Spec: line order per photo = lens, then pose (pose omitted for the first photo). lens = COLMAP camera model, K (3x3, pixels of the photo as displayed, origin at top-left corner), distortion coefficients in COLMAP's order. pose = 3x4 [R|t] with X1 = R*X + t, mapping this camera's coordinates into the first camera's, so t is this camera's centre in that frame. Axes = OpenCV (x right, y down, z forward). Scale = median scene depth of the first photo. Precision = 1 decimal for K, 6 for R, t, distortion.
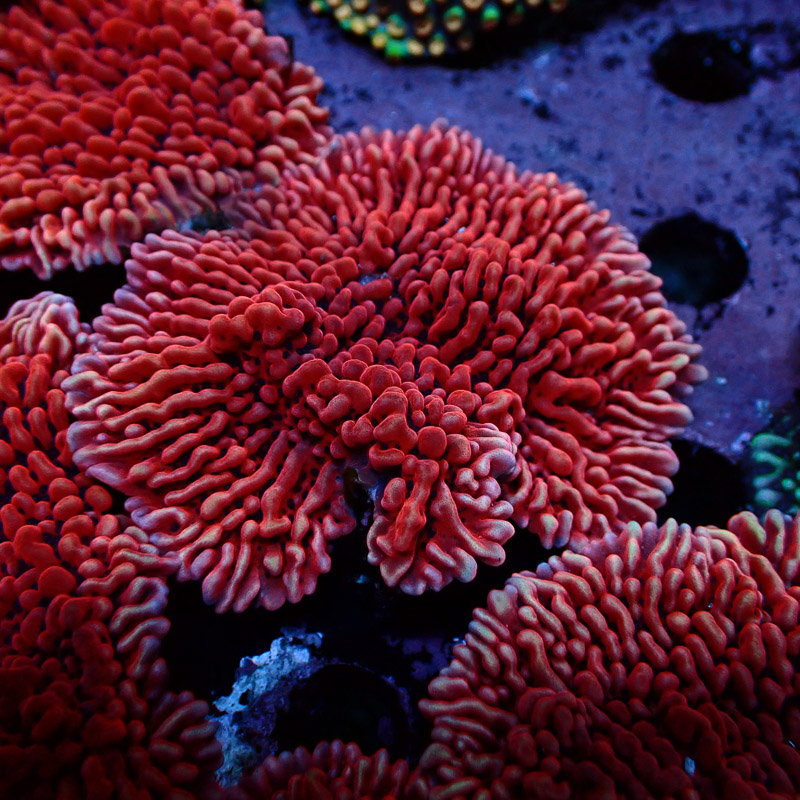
lens RADIAL K [[1160.0, 0, 401.1], [0, 1160.0, 405.8], [0, 0, 1]] dist [0.222463, 0.000000]
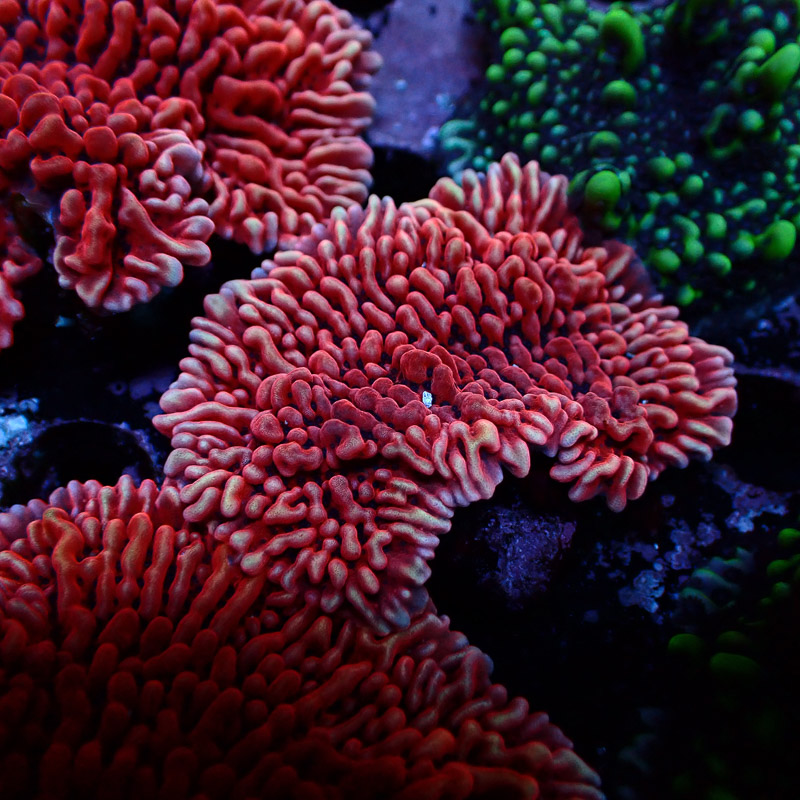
lens RADIAL K [[1160.0, 0, 406.4], [0, 1160.0, 396.6], [0, 0, 1]] dist [0.222463, 0.000000]
pose [[0.953800, -0.221352, 0.203146, 0.021886], [0.210792, 0.974838, 0.072503, 0.203092], [-0.214084, -0.026332, 0.976460, 0.037092]]
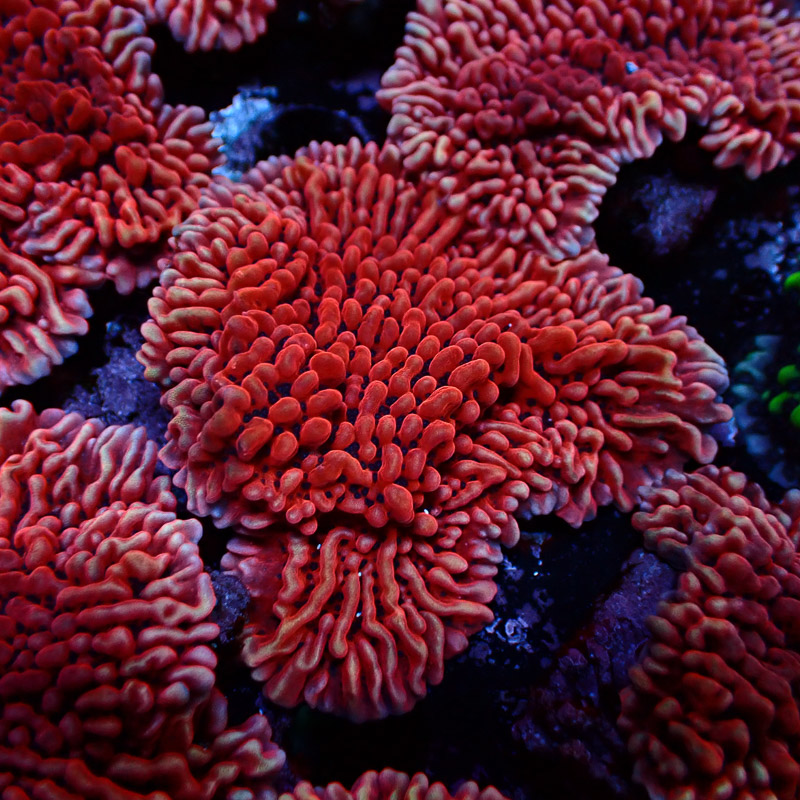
lens RADIAL K [[1241.1, 0, 395.6], [0, 1241.1, 394.5], [0, 0, 1]] dist [0.211796, 0.000000]
pose [[0.974311, -0.189615, 0.121509, -0.171797], [0.172000, 0.974806, 0.142018, 0.360352], [-0.145377, -0.117470, 0.982378, -0.269614]]
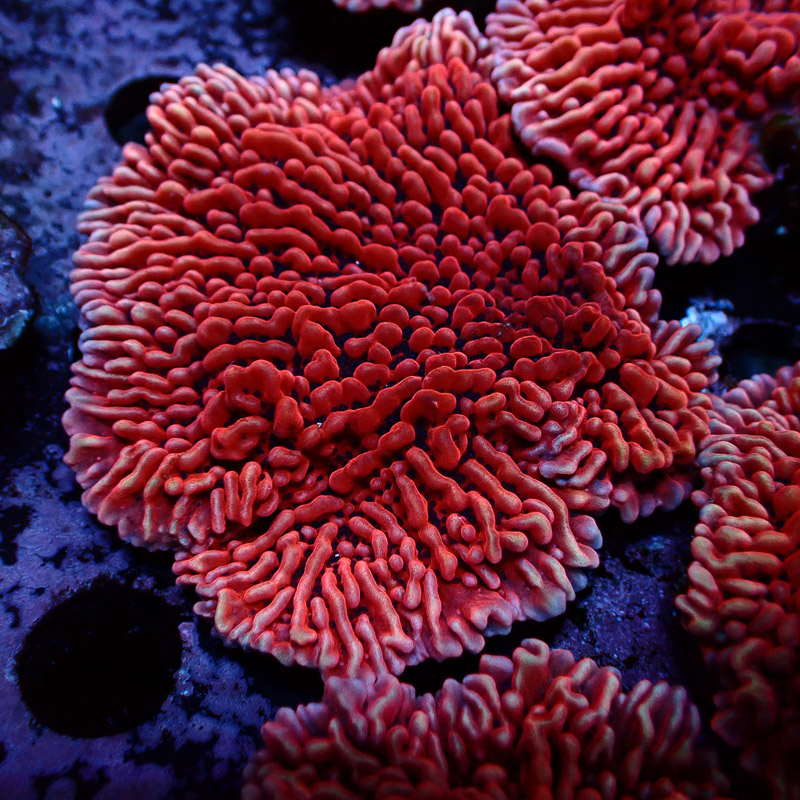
lens RADIAL K [[1160.0, 0, 396.3], [0, 1160.0, 401.9], [0, 0, 1]] dist [0.222463, 0.000000]
pose [[0.990344, -0.119032, 0.071068, -0.496718], [0.118709, 0.992890, 0.008759, 0.262360], [-0.071606, -0.000238, 0.997433, -0.061365]]
